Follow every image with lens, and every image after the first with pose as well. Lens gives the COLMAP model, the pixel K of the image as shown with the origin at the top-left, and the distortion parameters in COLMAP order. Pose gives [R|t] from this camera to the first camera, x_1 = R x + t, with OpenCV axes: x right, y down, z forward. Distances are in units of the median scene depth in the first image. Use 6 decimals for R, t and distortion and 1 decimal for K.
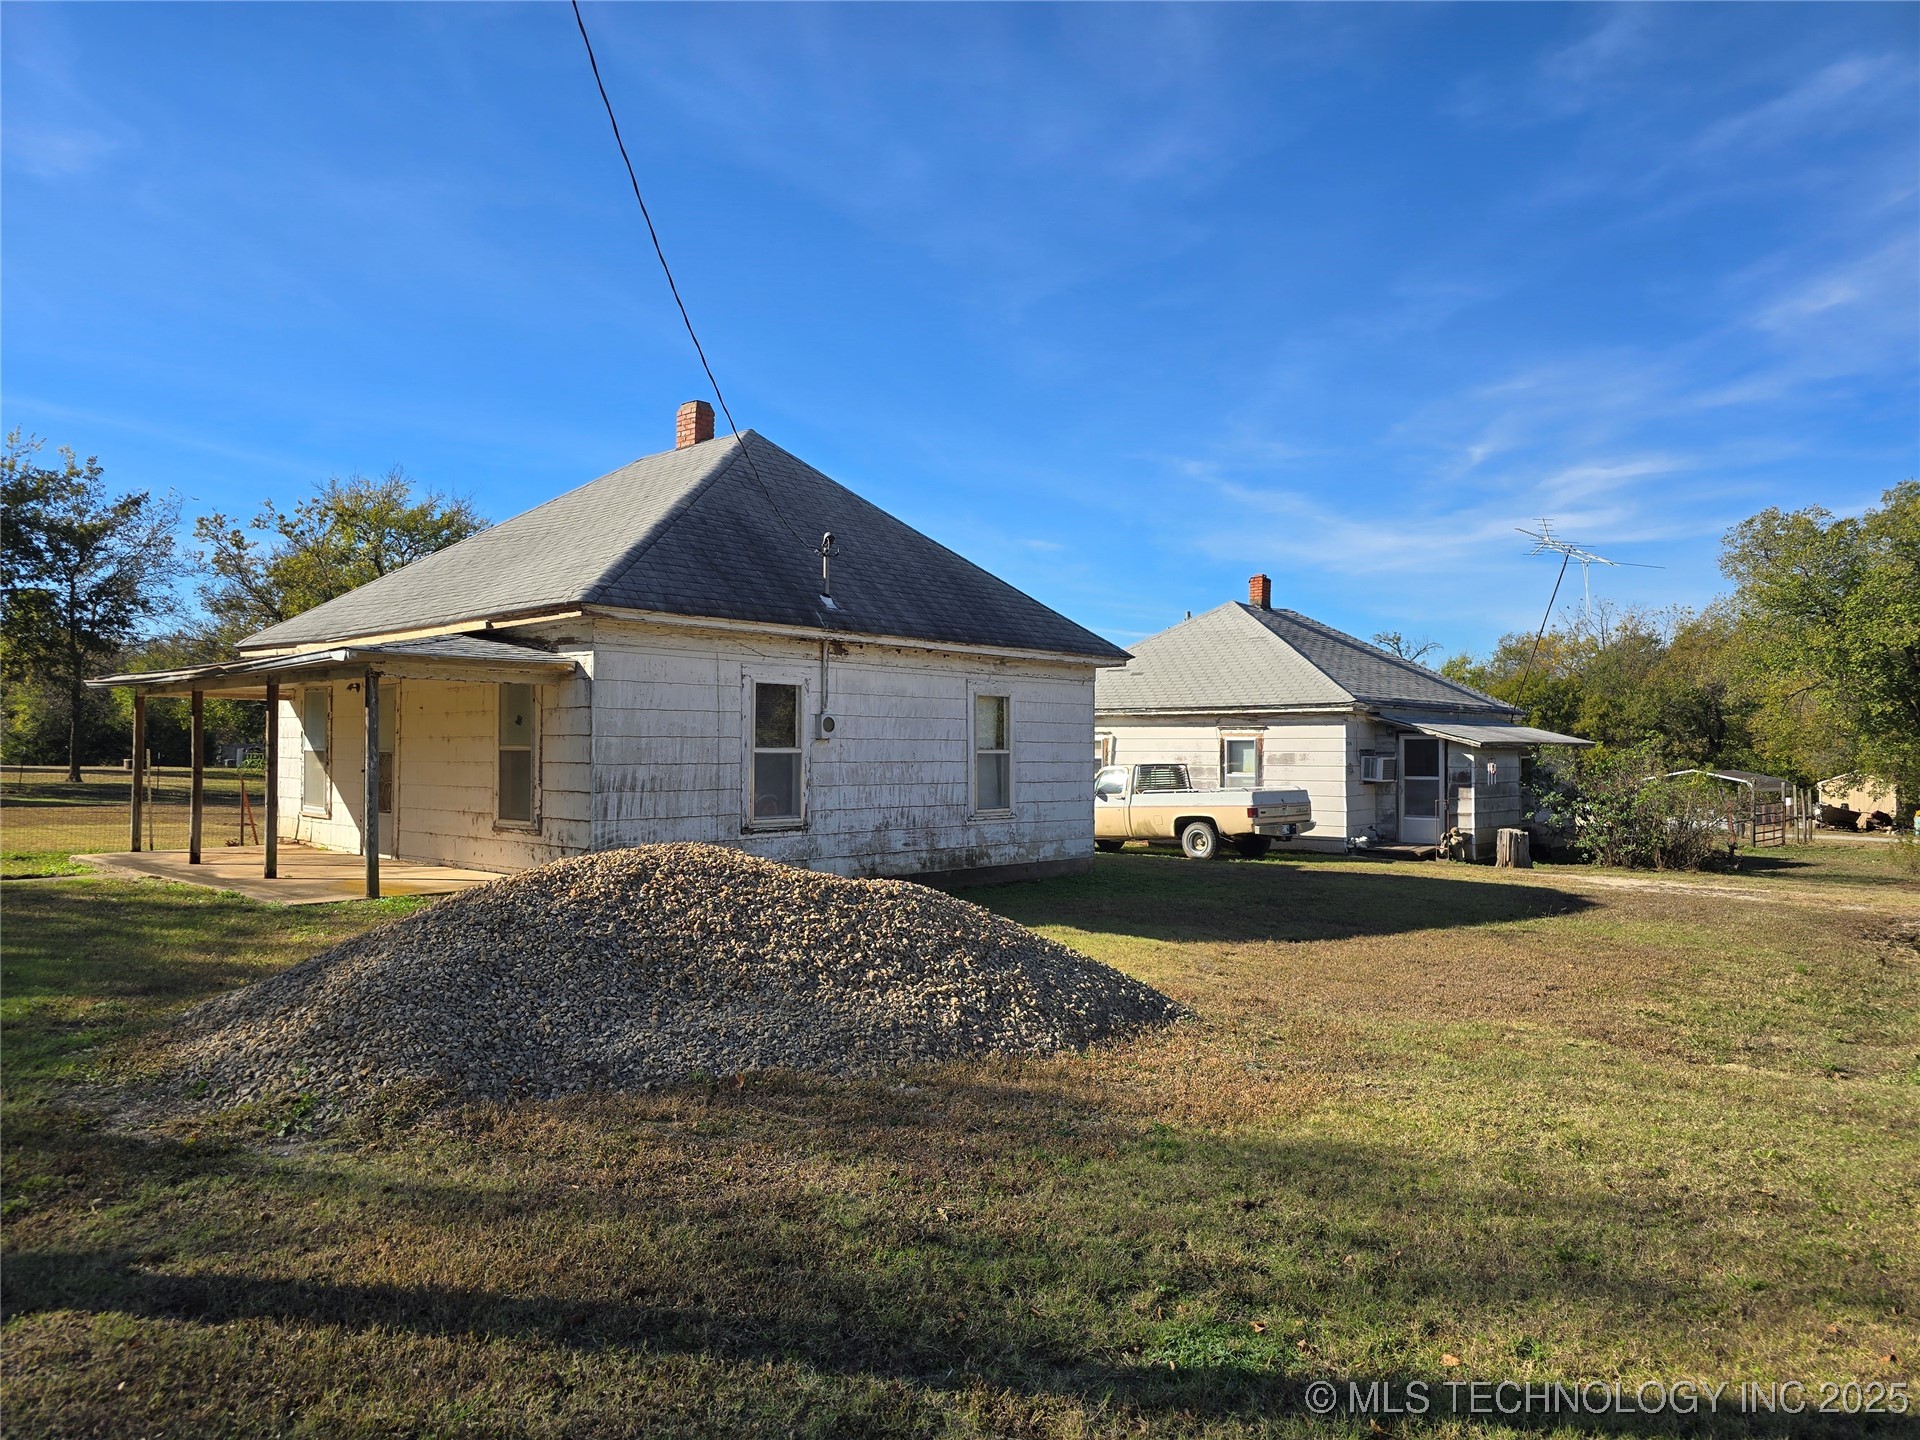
lens RADIAL K [[1278.9, 0, 951.2], [0, 1278.9, 711.3], [0, 0, 1]] dist [0.072308, -0.068103]
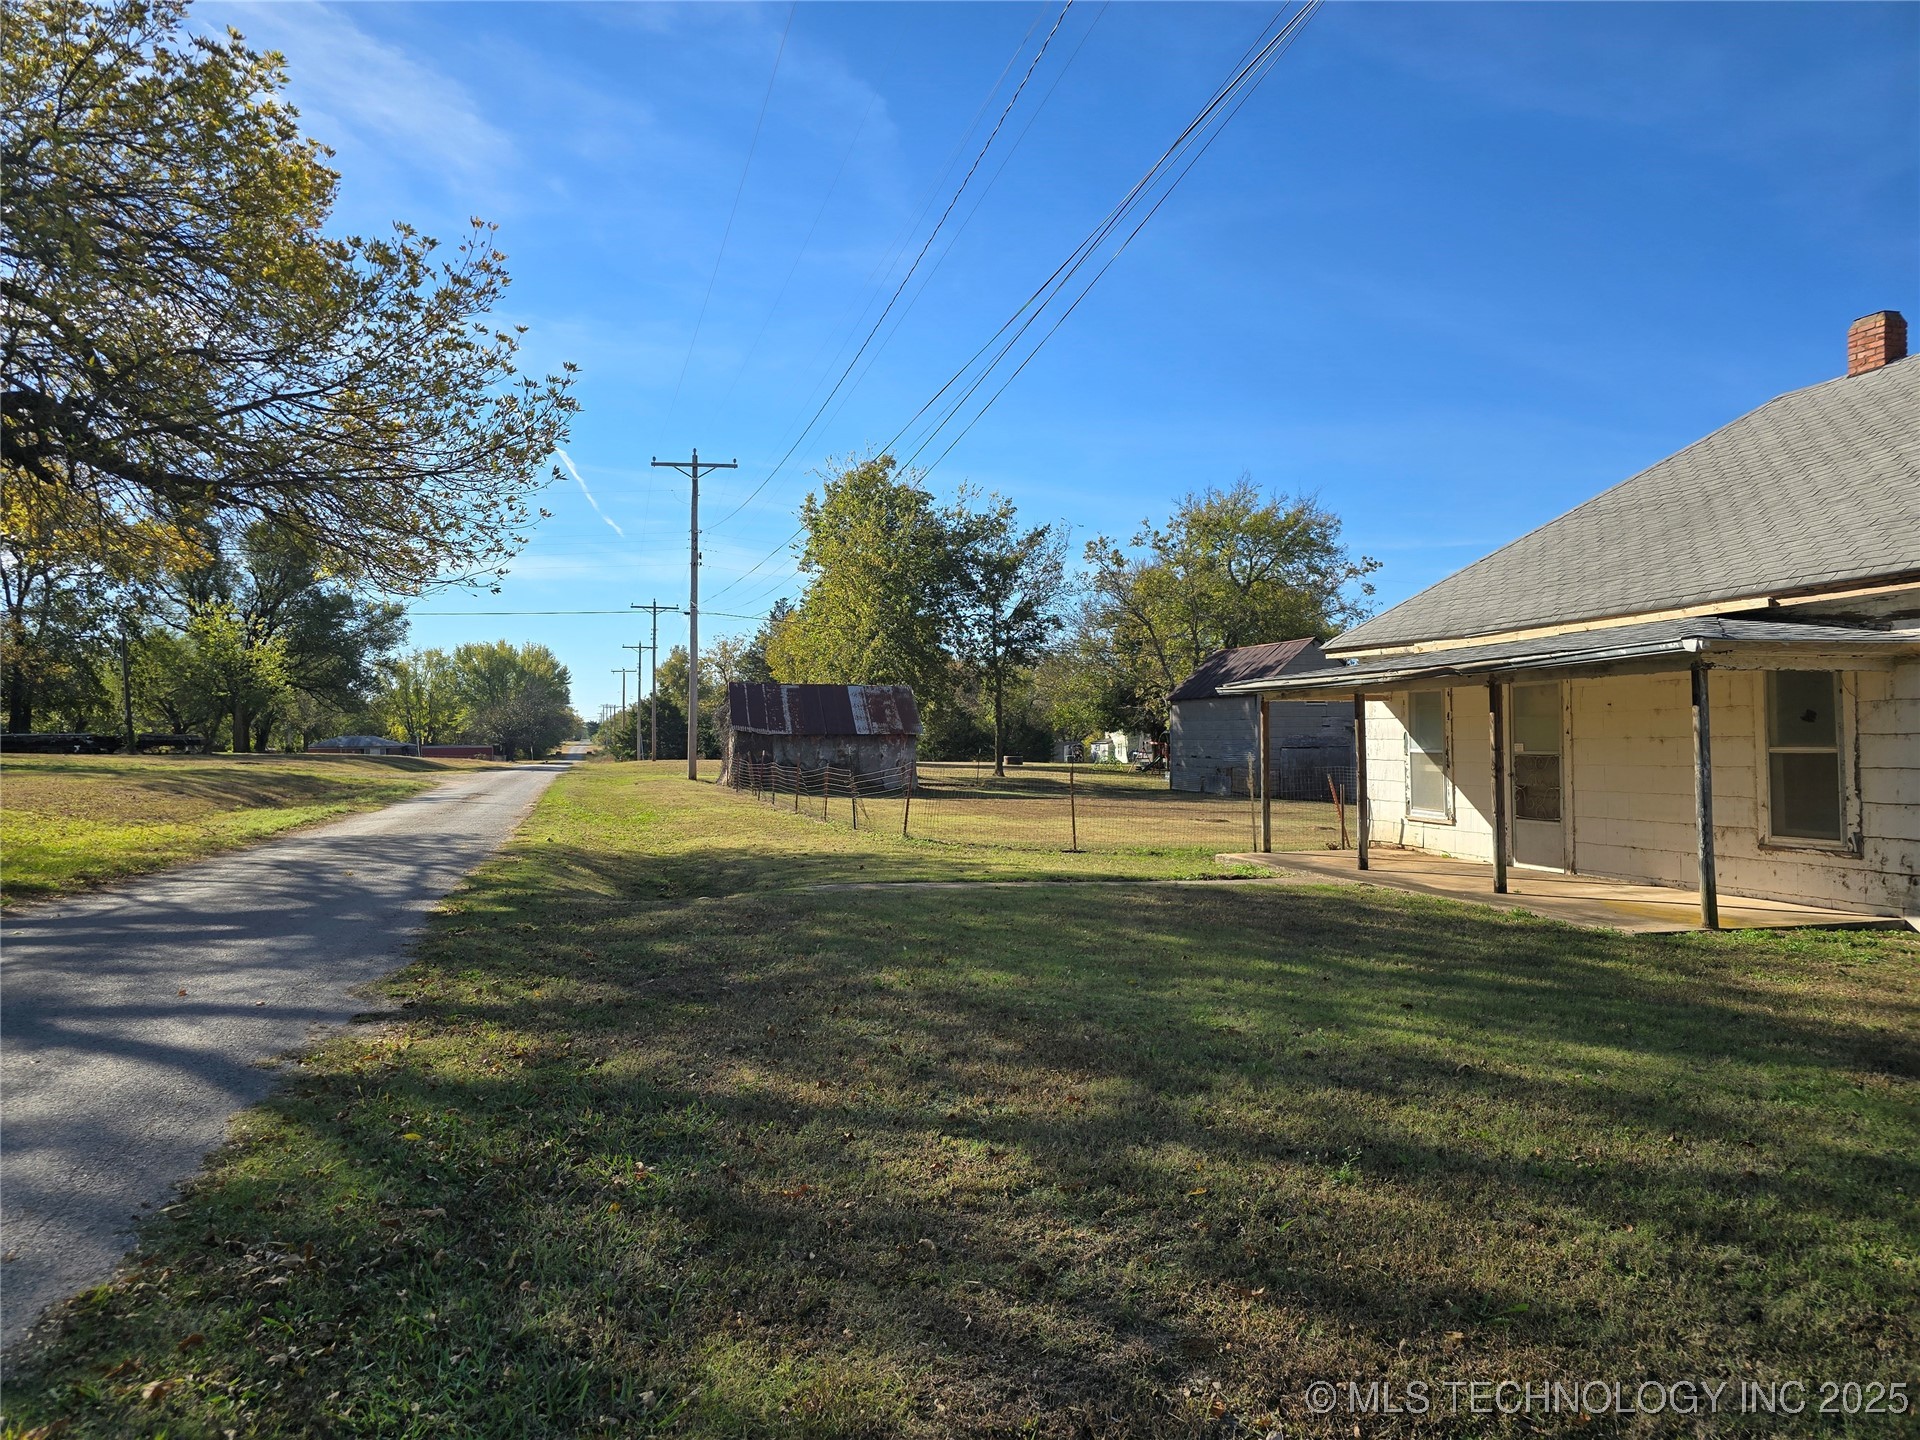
lens RADIAL K [[1278.9, 0, 951.2], [0, 1278.9, 711.3], [0, 0, 1]] dist [0.072308, -0.068103]
pose [[0.843170, -0.025407, -0.537046, -0.190375], [0.027908, 0.999604, -0.003473, -0.004607], [0.536922, -0.012060, 0.843546, 0.005282]]
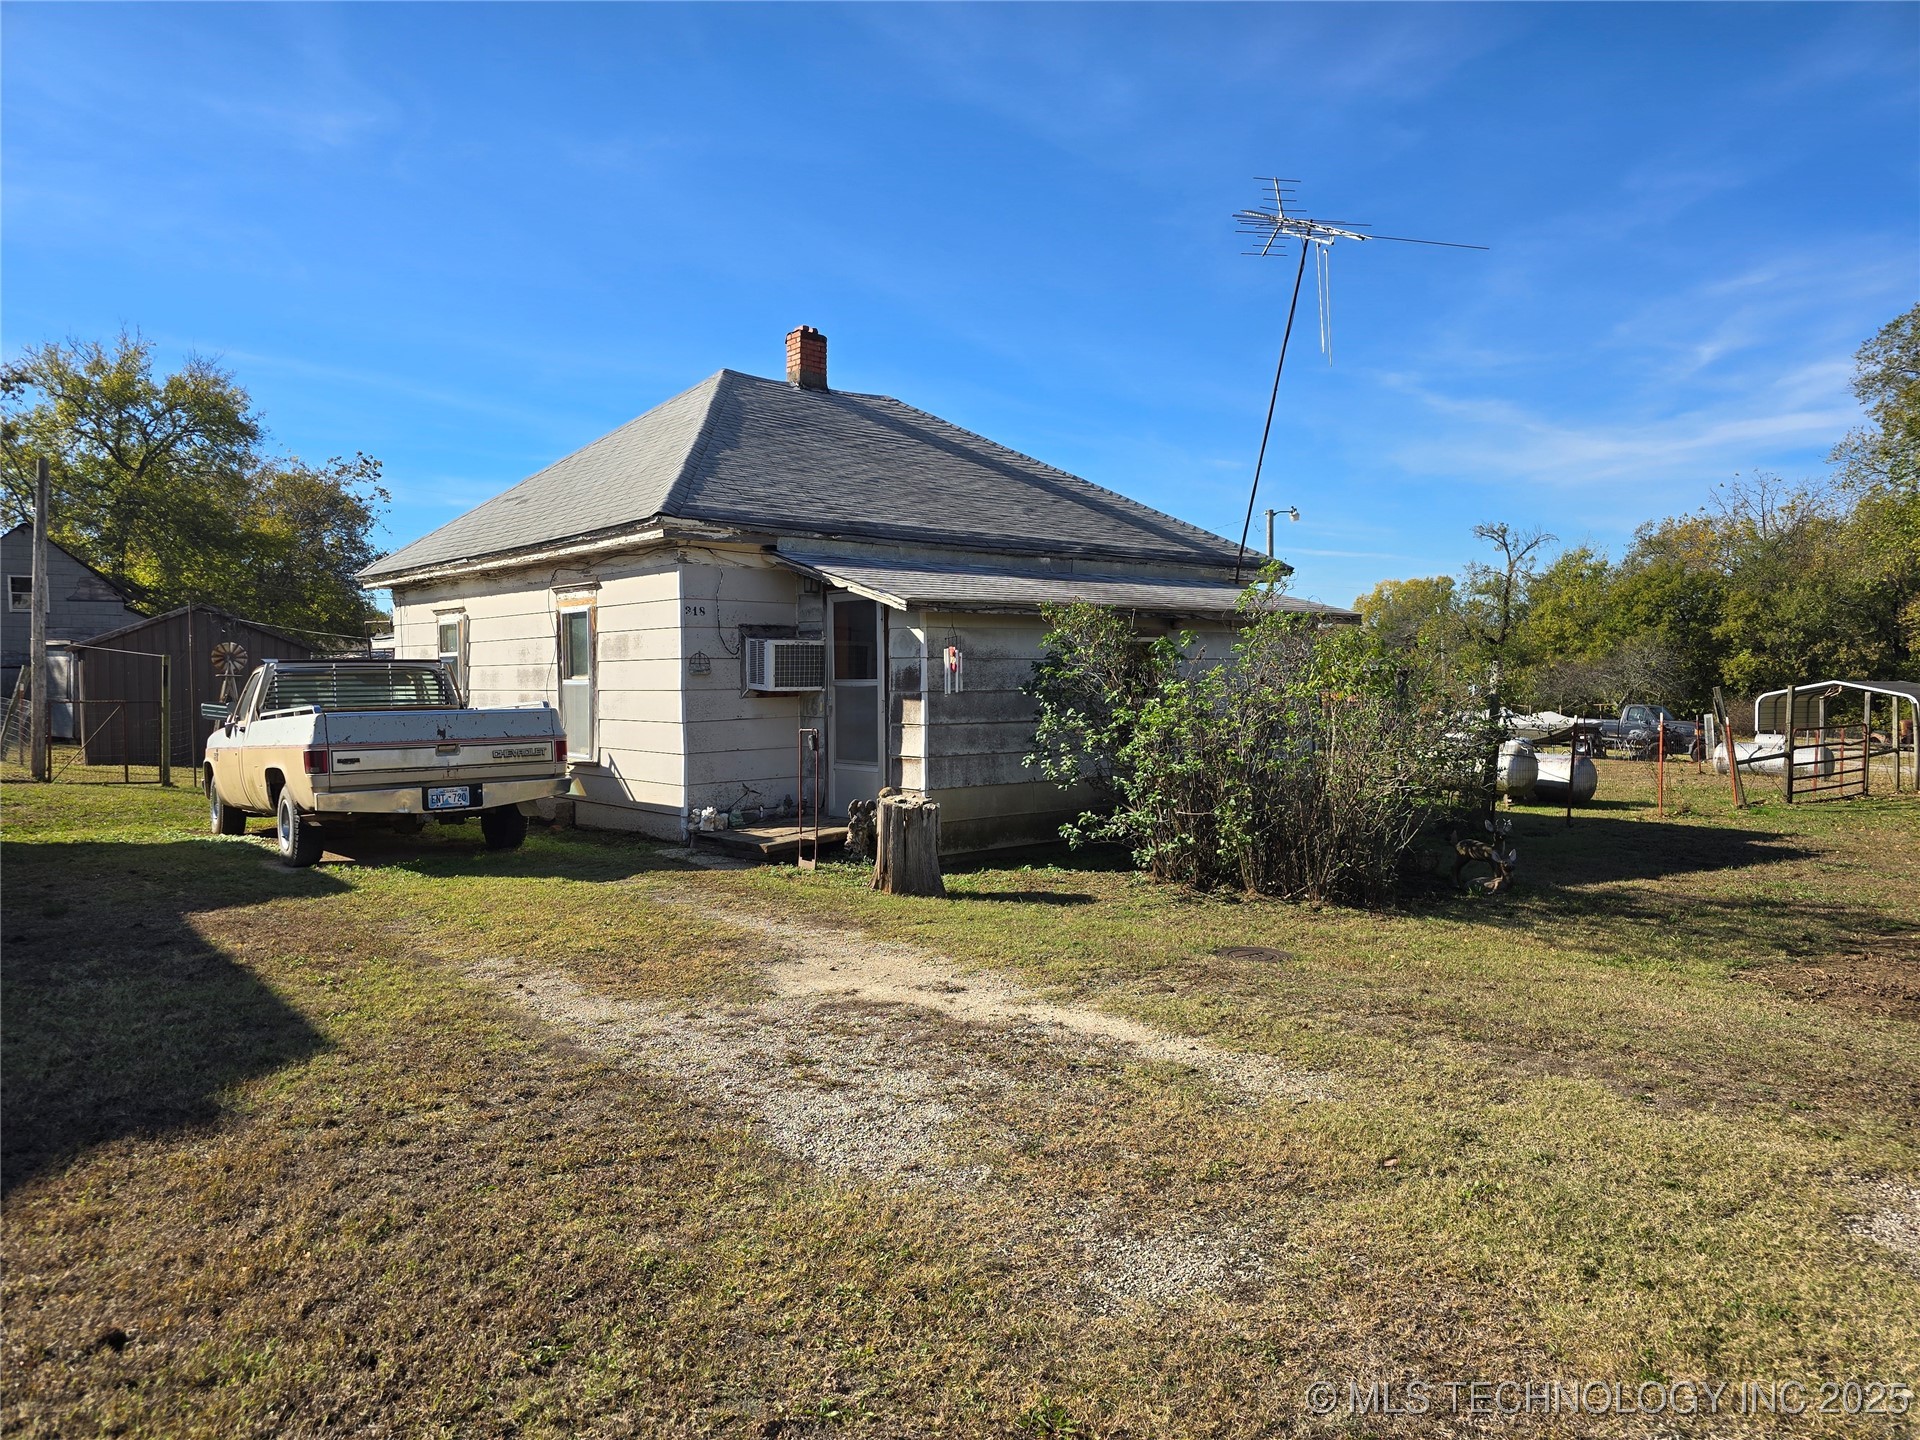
lens RADIAL K [[1266.3, 0, 995.5], [0, 1266.3, 709.3], [0, 0, 1]] dist [0.070614, -0.064830]
pose [[0.993427, -0.006276, -0.114297, 0.478972], [0.012822, 0.998313, 0.056626, 0.036674], [0.113749, -0.057719, 0.991831, 0.553360]]
